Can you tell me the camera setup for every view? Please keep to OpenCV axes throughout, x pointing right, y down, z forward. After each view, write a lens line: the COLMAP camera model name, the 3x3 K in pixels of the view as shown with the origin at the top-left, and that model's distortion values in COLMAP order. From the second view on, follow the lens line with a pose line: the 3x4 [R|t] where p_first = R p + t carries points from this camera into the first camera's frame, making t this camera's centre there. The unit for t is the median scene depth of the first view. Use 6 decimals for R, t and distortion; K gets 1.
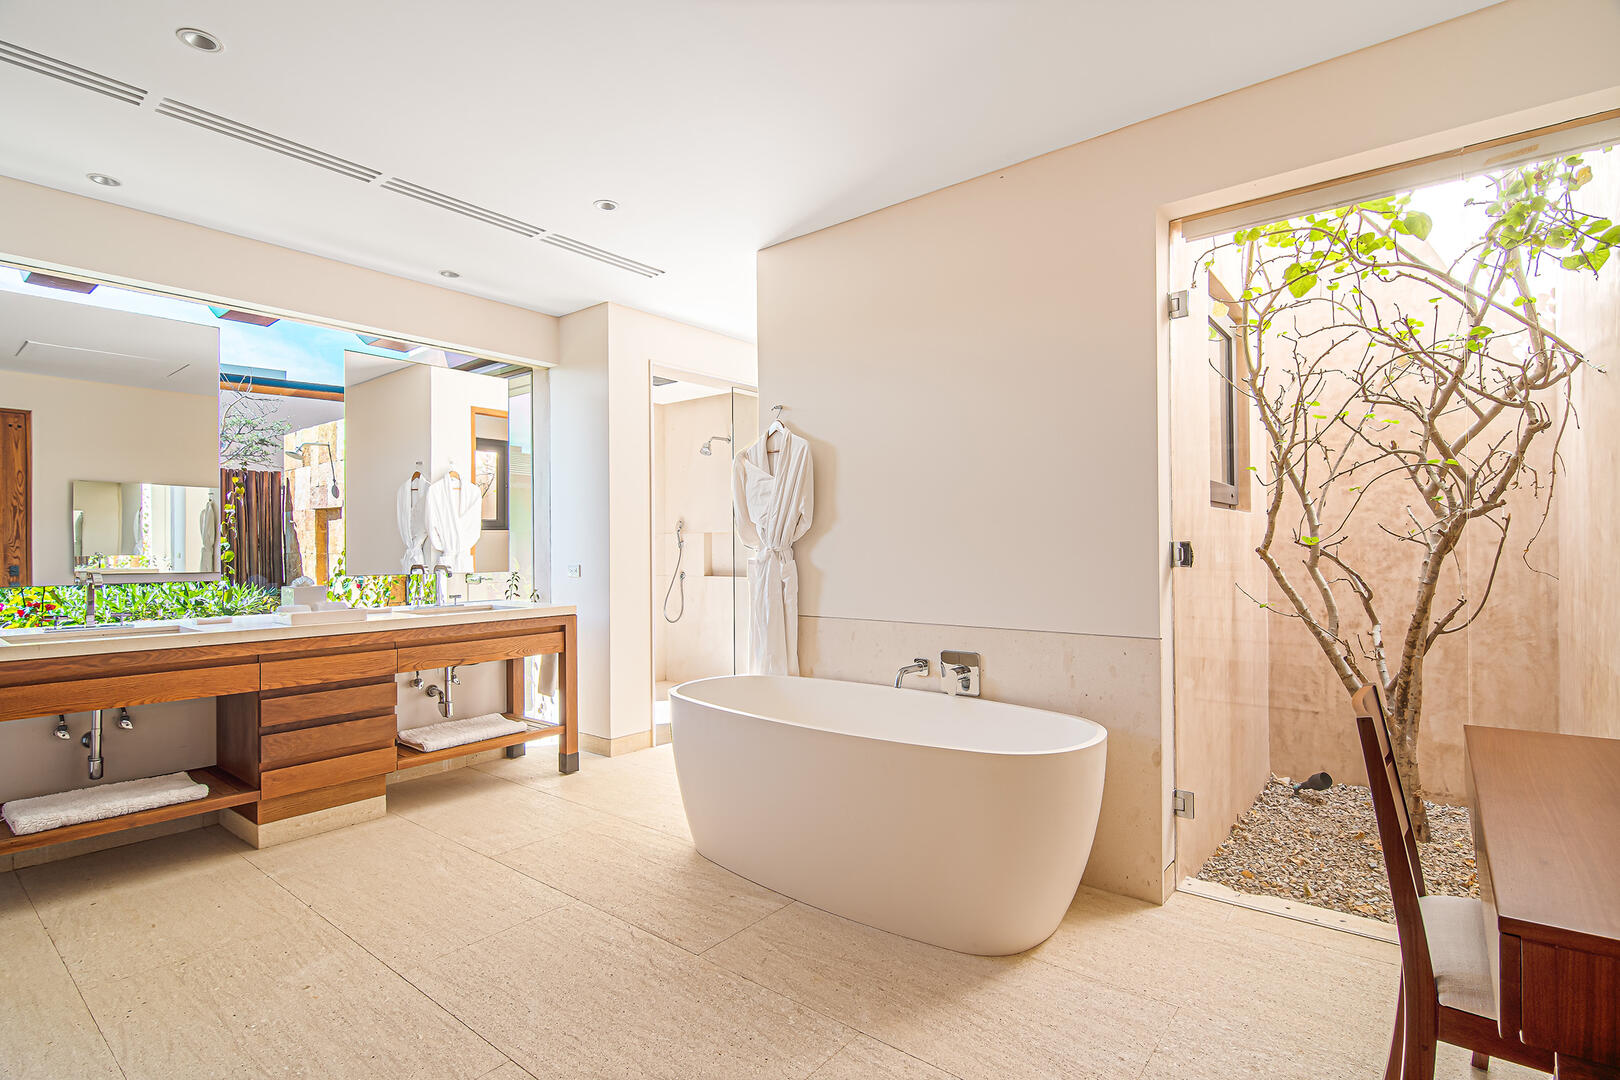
lens RADIAL K [[778.5, 0, 812.0], [0, 778.5, 543.3], [0, 0, 1]] dist [0.019194, -0.016581]
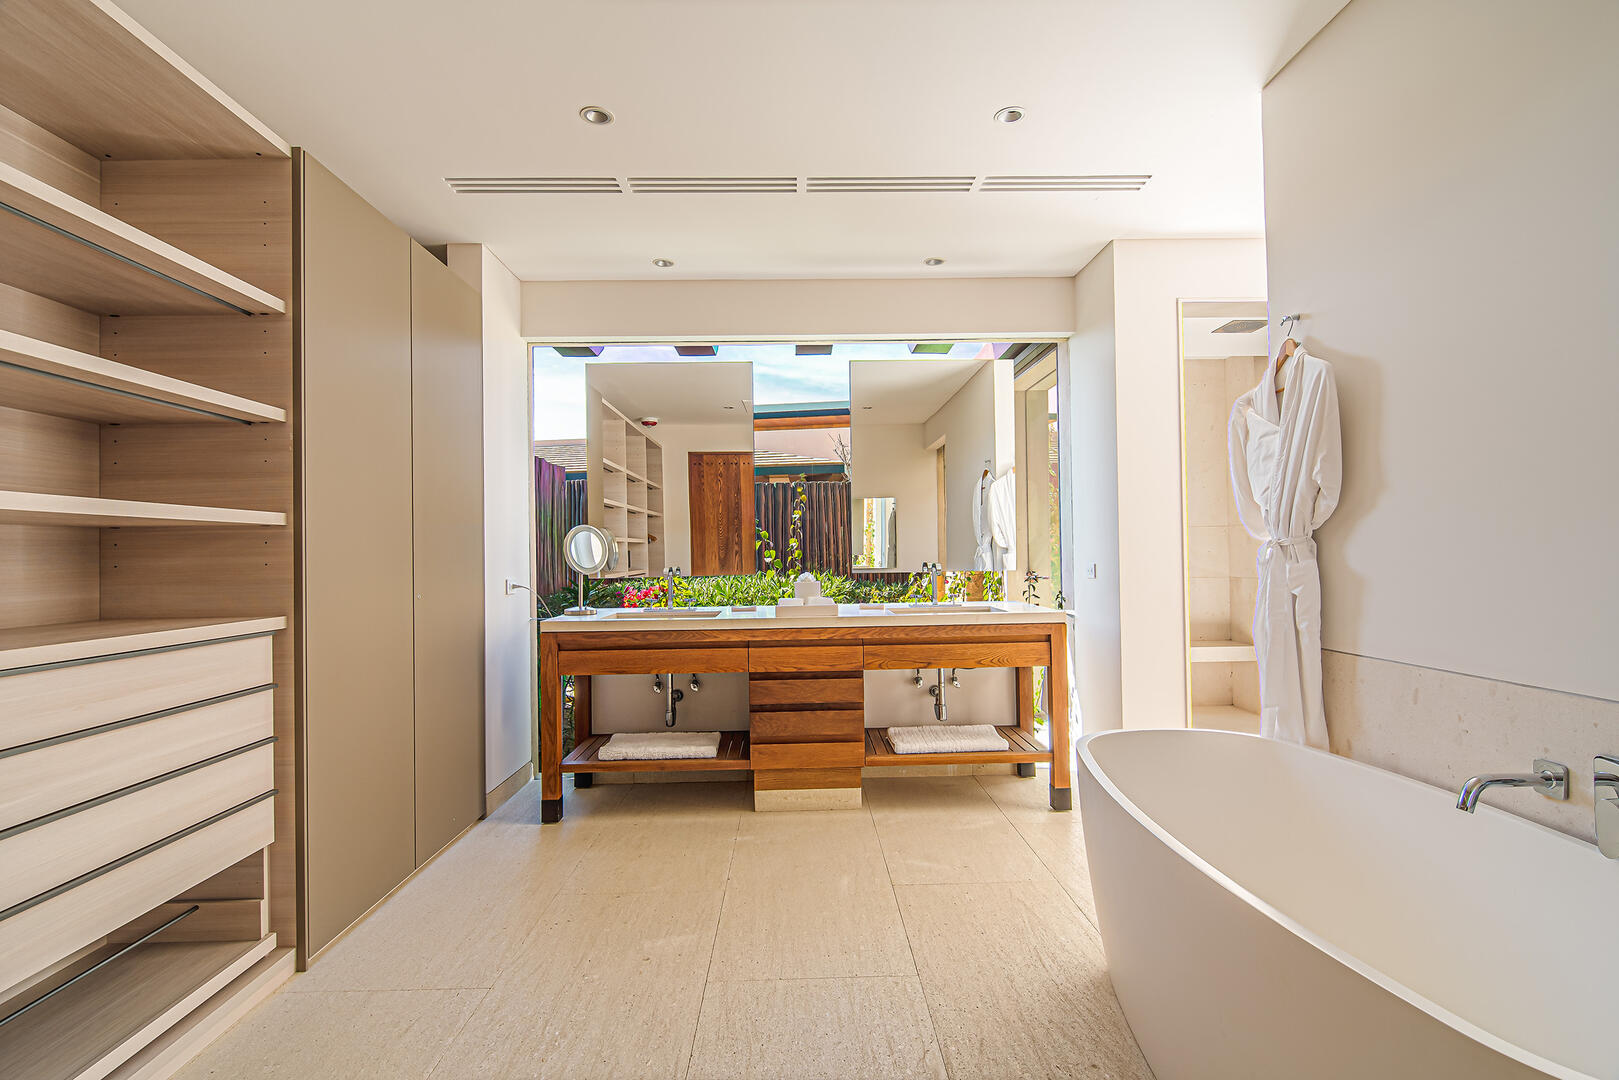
lens RADIAL K [[778.0, 0, 811.5], [0, 778.0, 543.3], [0, 0, 1]] dist [0.019194, -0.016581]
pose [[0.646456, -0.012891, -0.762843, 0.194970], [0.015166, 0.999877, -0.004045, 0.005572], [0.762801, -0.008955, 0.646572, 0.299230]]
